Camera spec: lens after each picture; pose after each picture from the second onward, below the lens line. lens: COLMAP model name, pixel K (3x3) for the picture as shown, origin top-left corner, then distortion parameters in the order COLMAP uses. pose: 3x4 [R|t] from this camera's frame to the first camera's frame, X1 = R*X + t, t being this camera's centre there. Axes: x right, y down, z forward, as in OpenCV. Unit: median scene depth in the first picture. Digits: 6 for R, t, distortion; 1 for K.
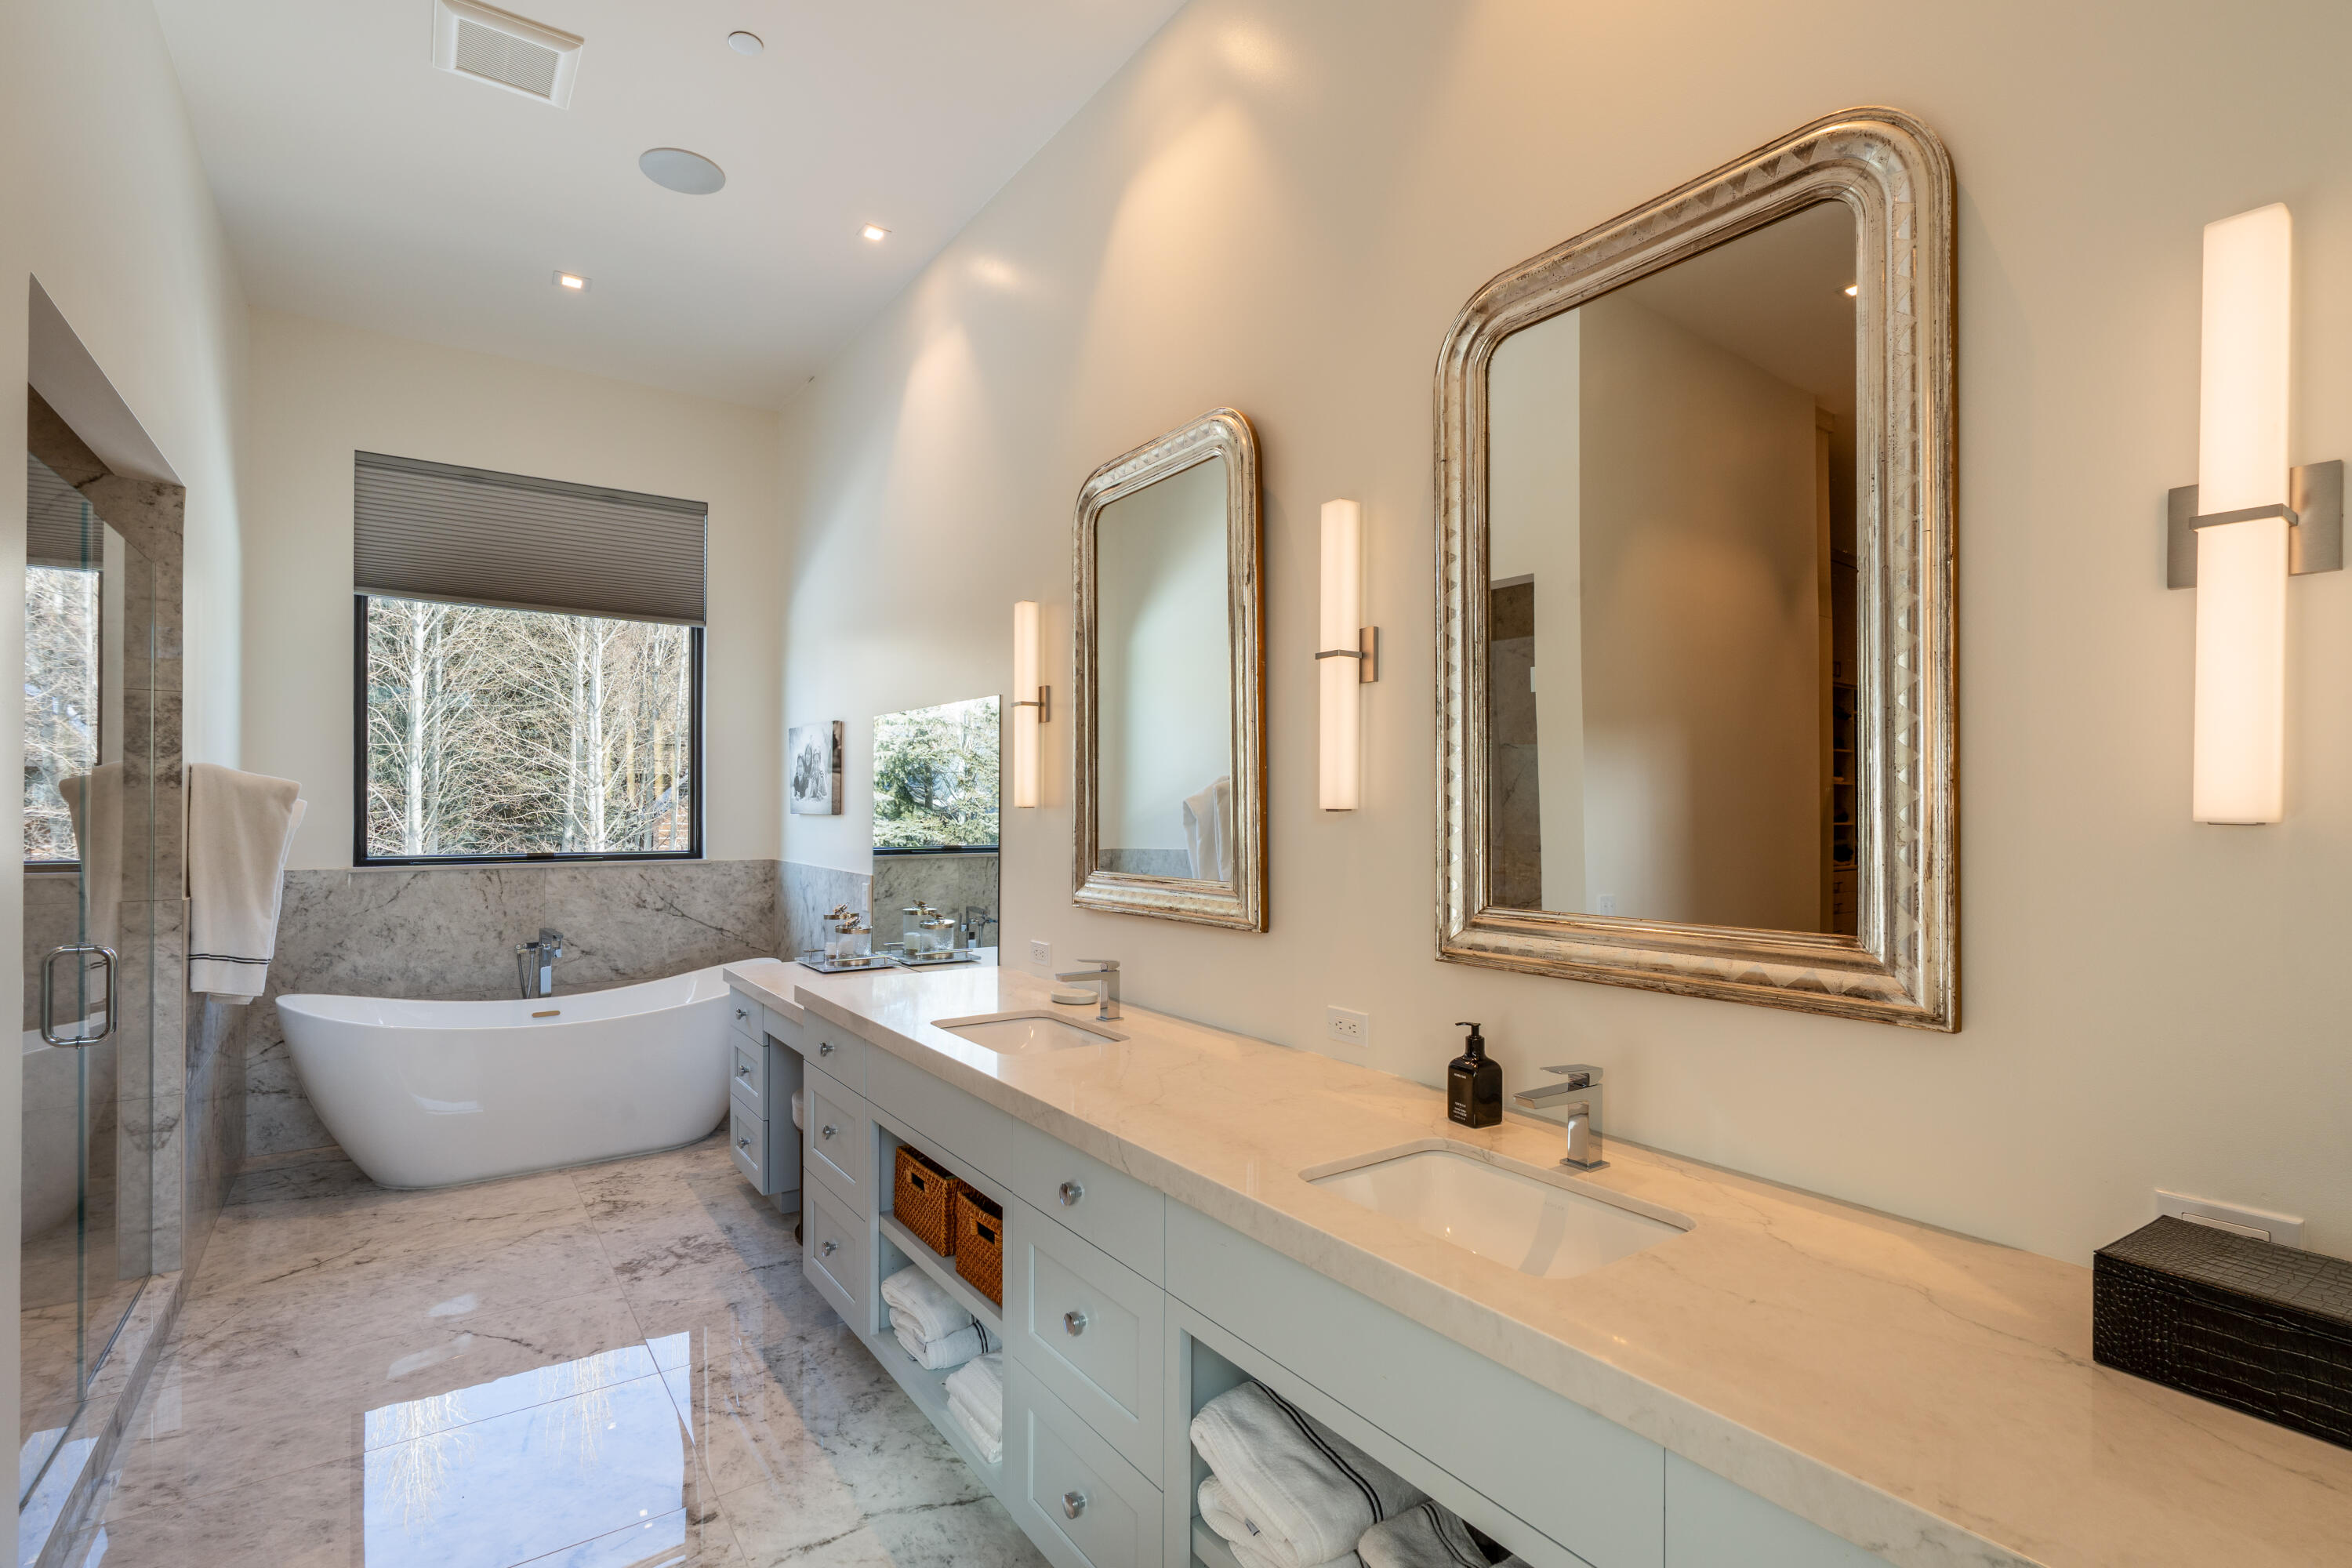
lens RADIAL K [[1085.4, 0, 1137.2], [0, 1085.4, 805.5], [0, 0, 1]] dist [0.001158, 0.000936]
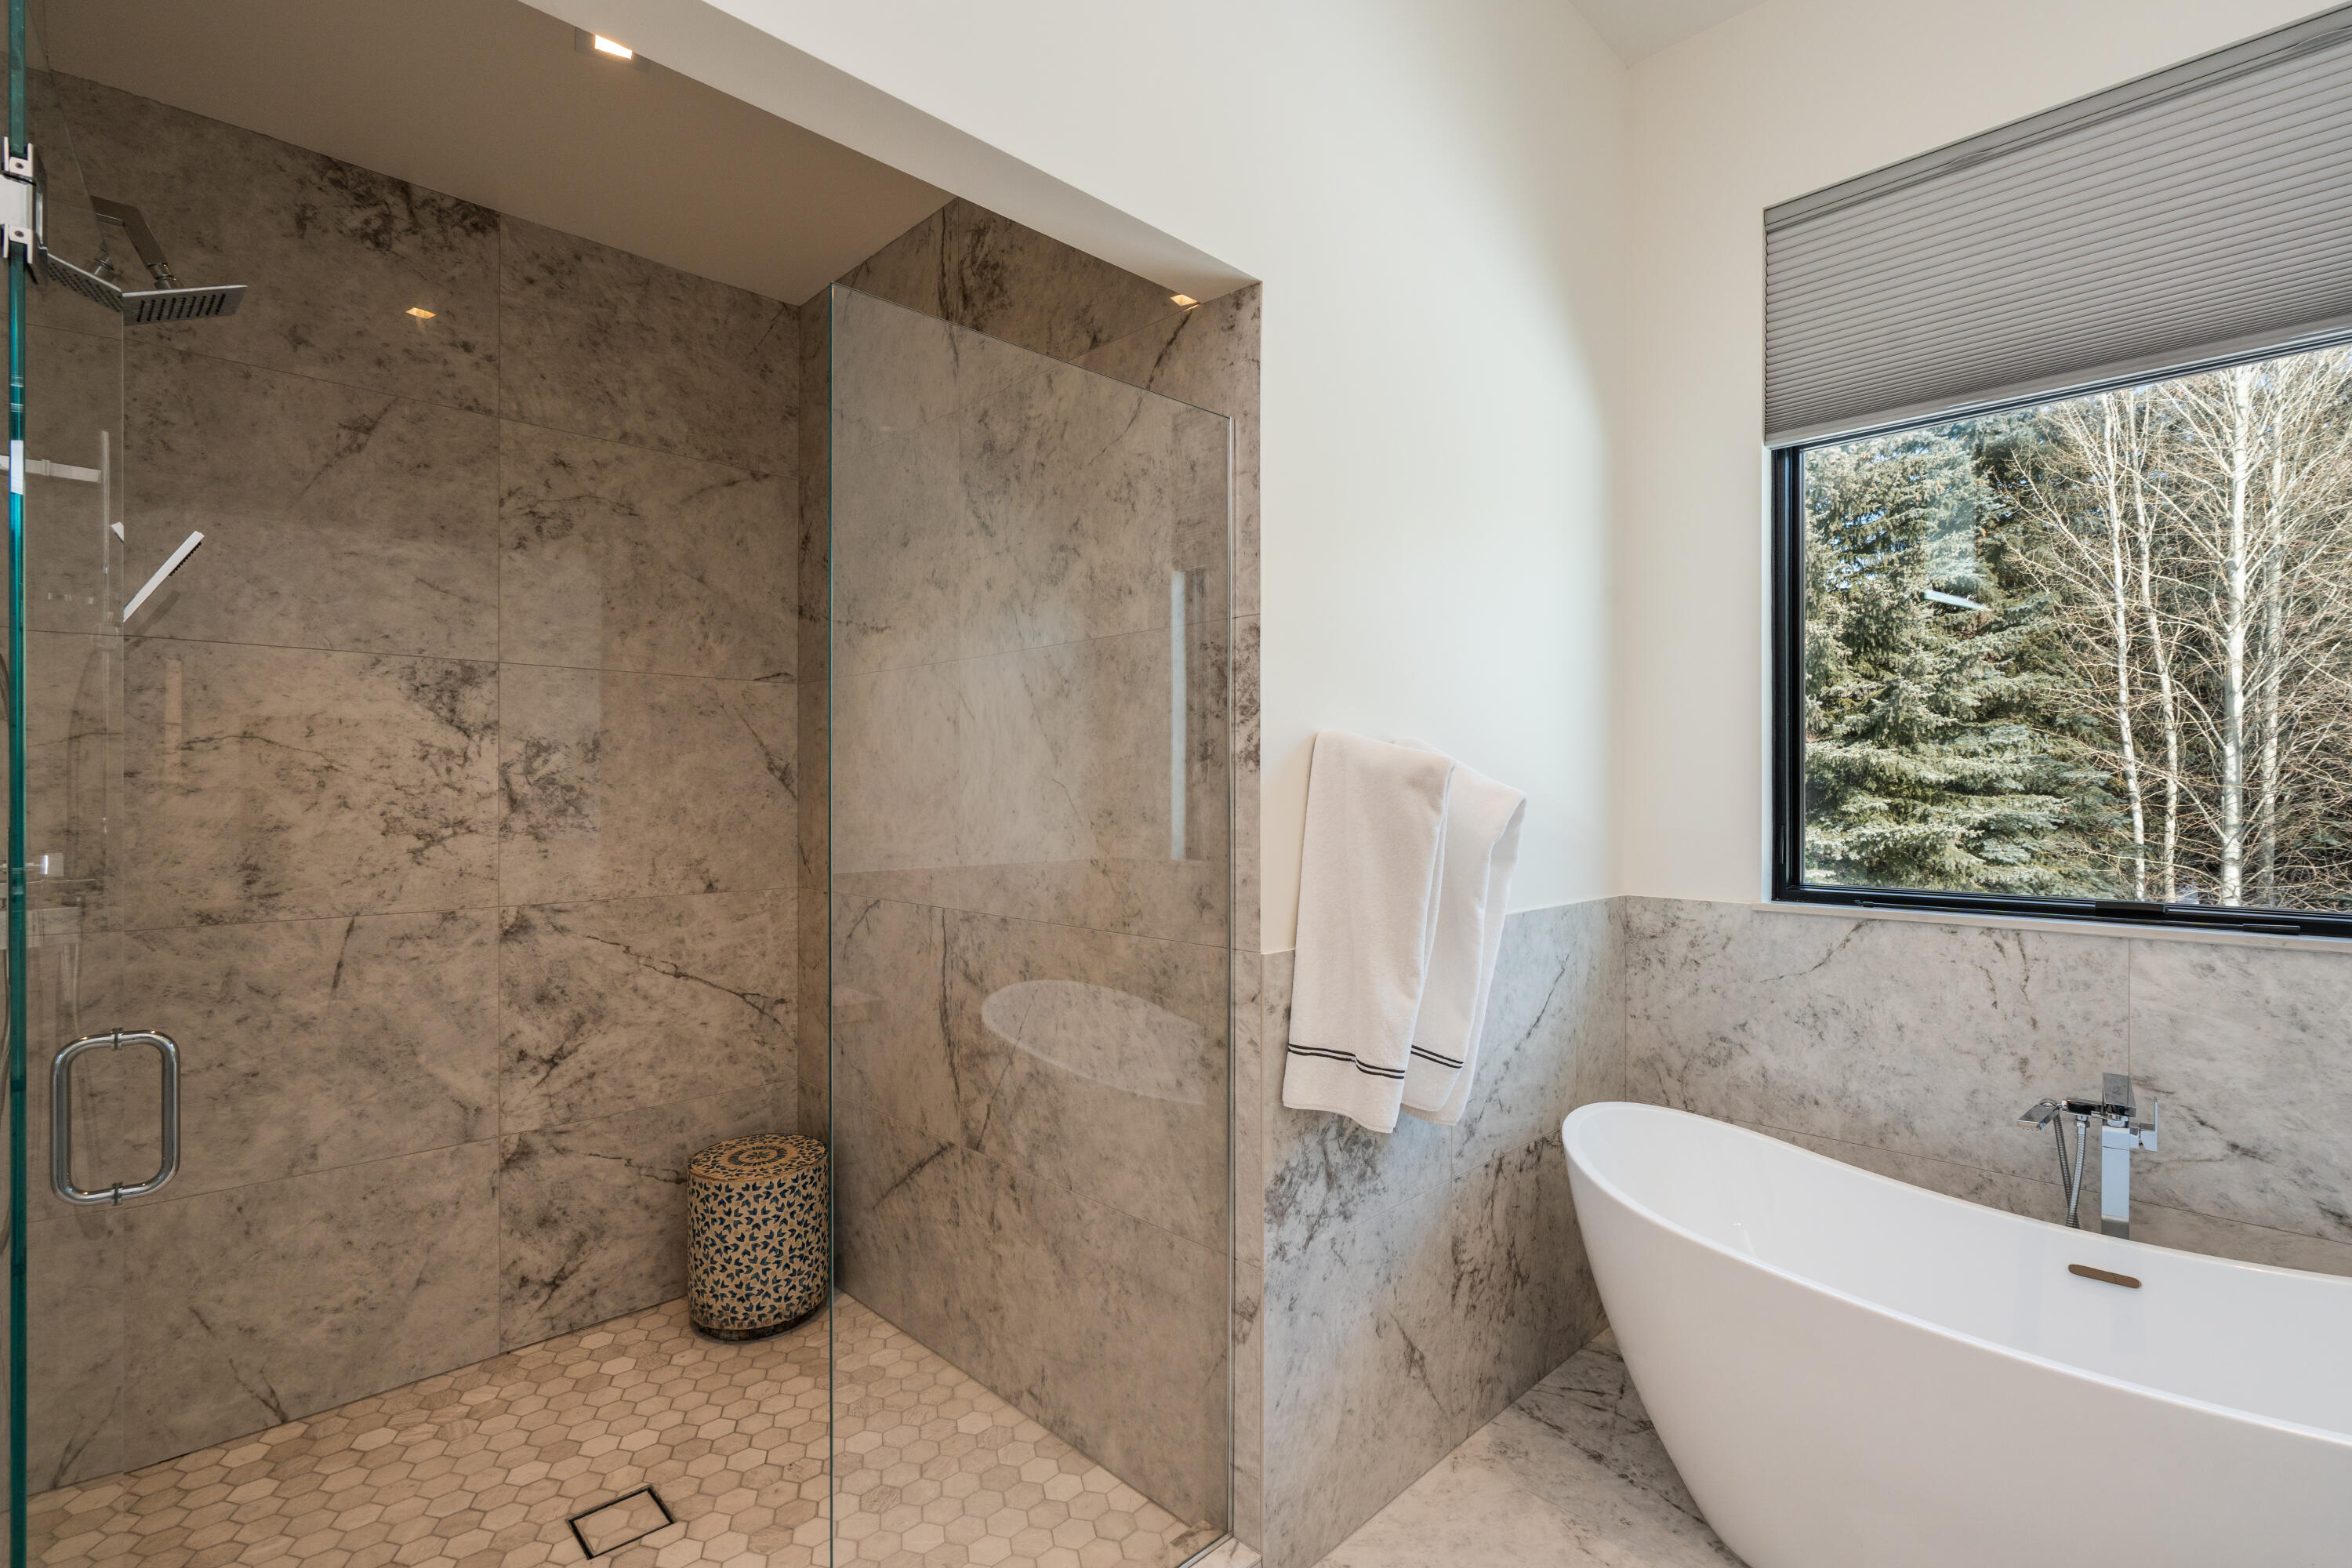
lens RADIAL K [[1086.0, 0, 1195.6], [0, 1086.0, 789.3], [0, 0, 1]] dist [-0.004602, 0.002107]
pose [[0.197706, -0.006149, -0.980242, -0.192173], [-0.000230, 0.999980, -0.006319, -0.001637], [0.980261, 0.001475, 0.197700, 0.567850]]
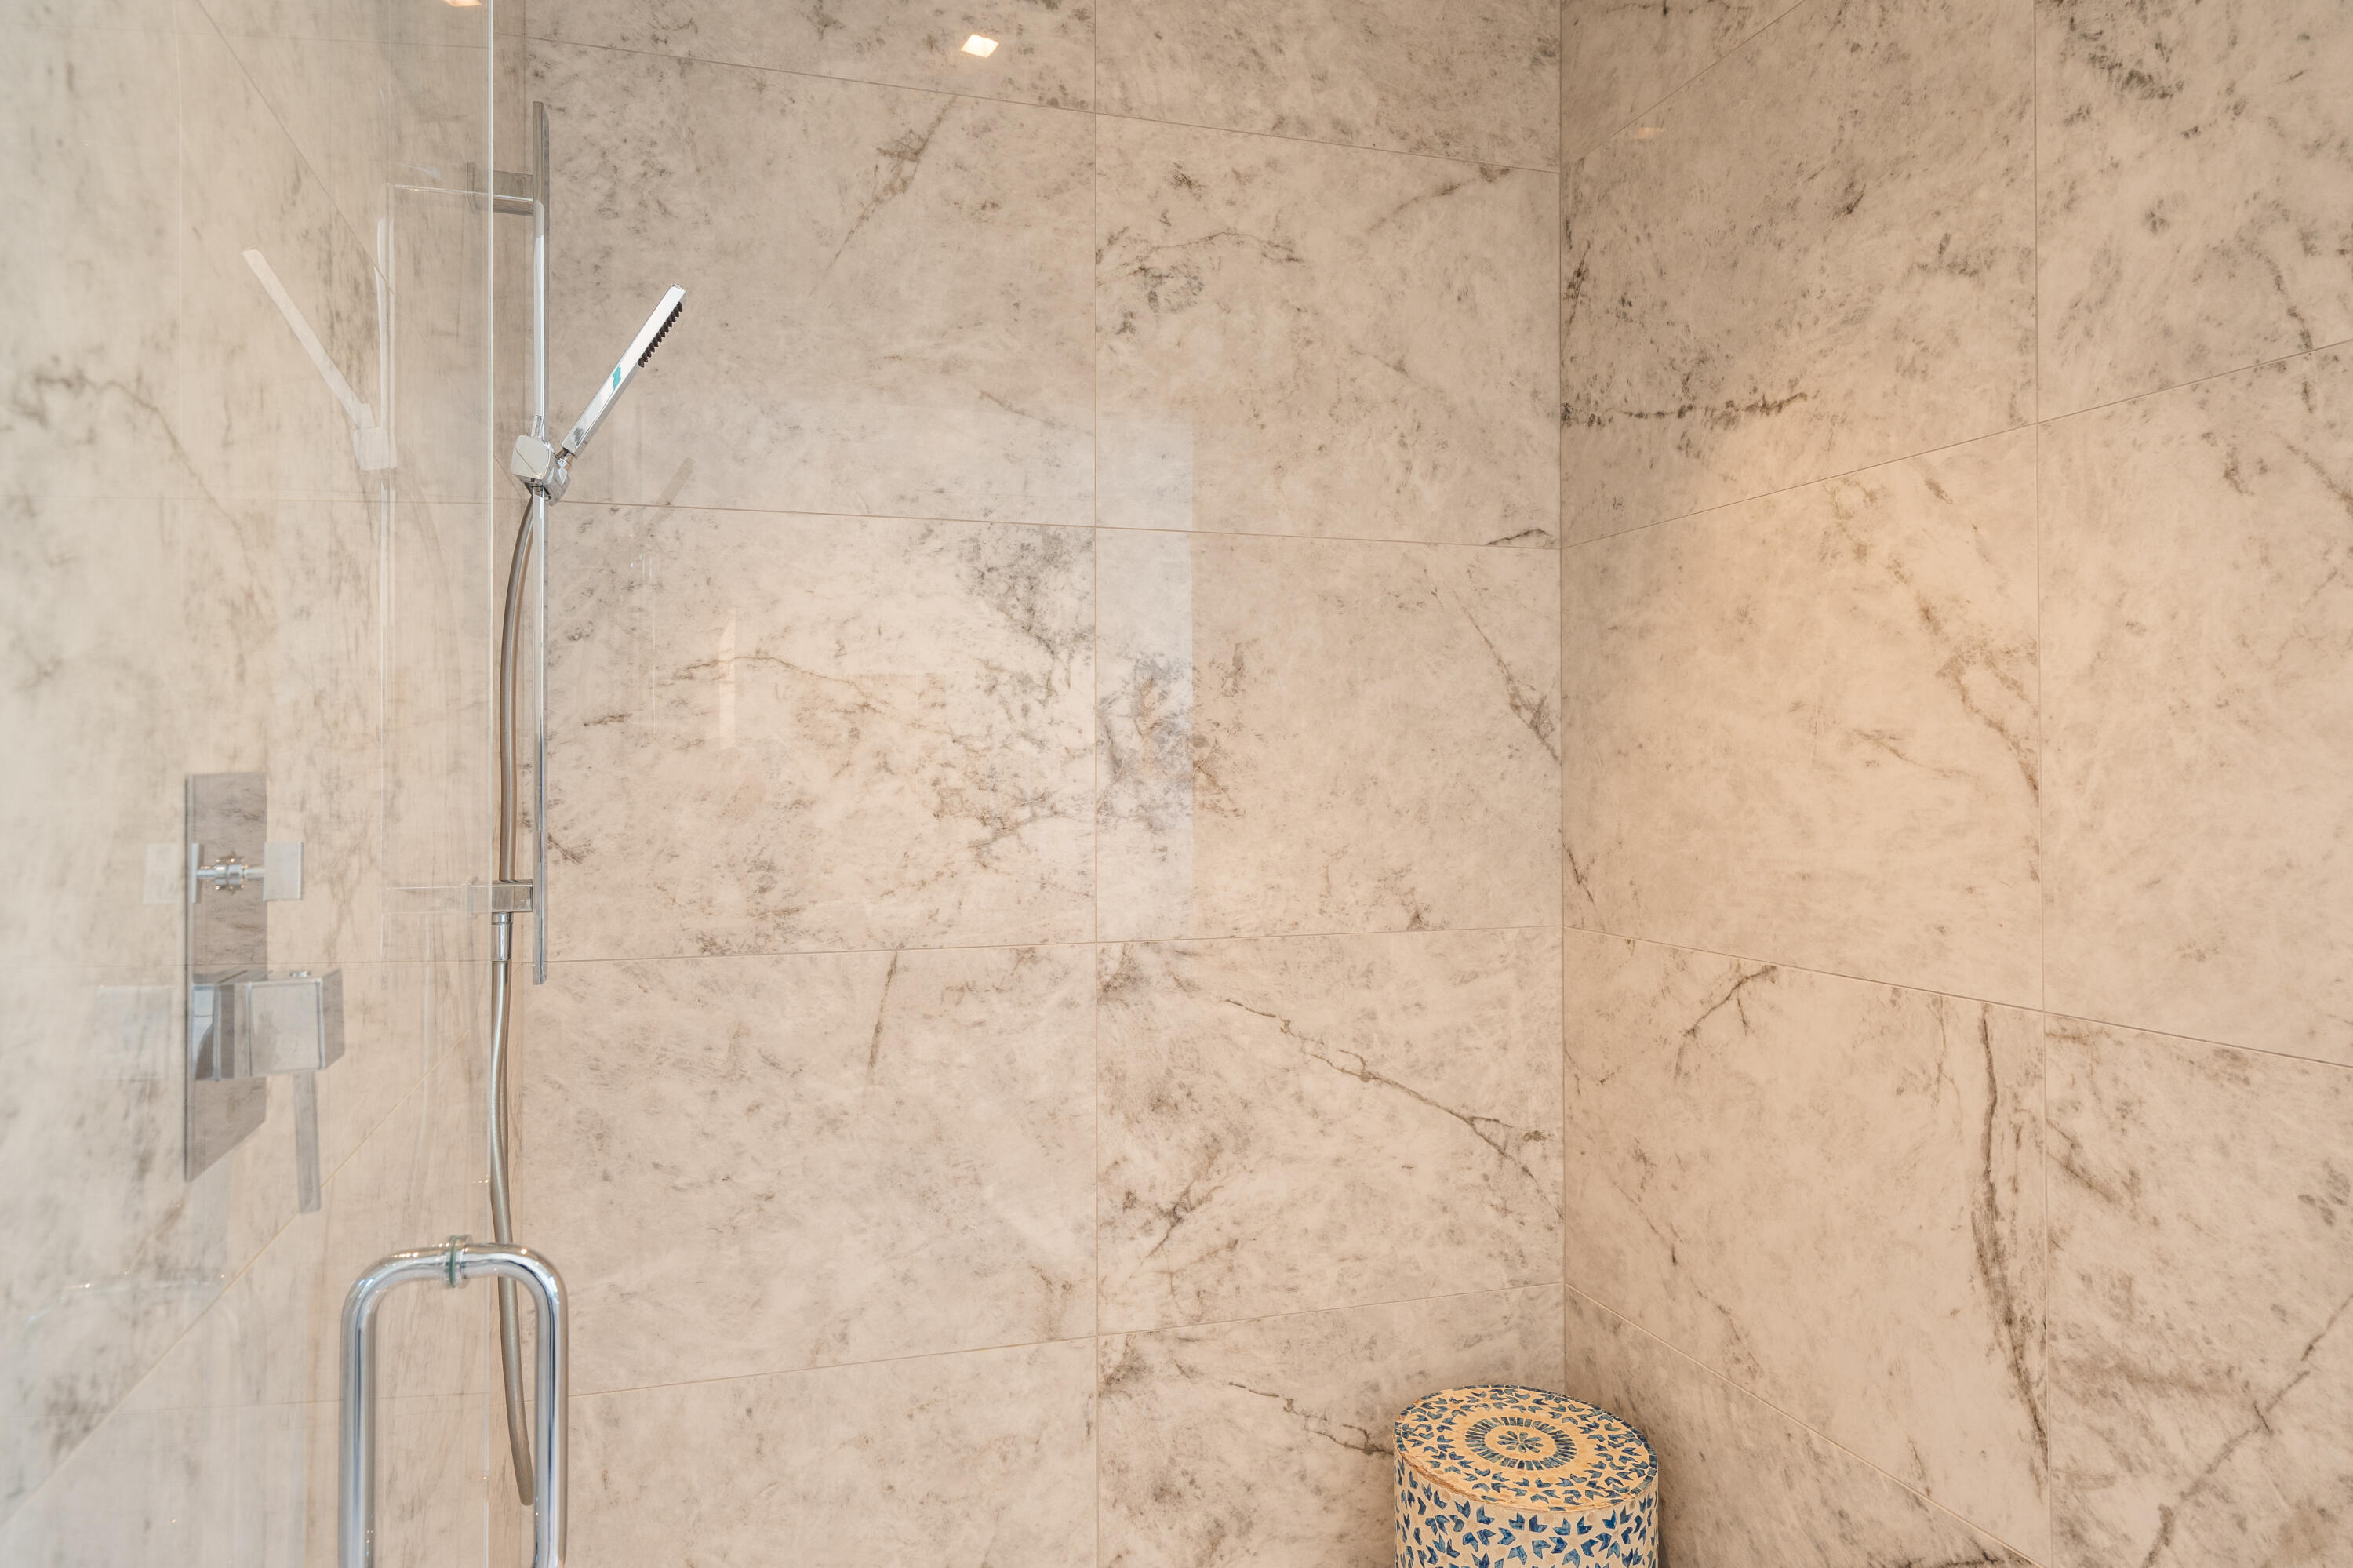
lens RADIAL K [[1414.8, 0, 1170.3], [0, 1414.8, 757.5], [0, 0, 1]] dist [0.003296, 0.000951]
pose [[-0.271283, -0.015997, -0.962367, -0.414558], [-0.001509, 0.999868, -0.016195, 0.006795], [0.962498, -0.002941, -0.271272, 0.459399]]
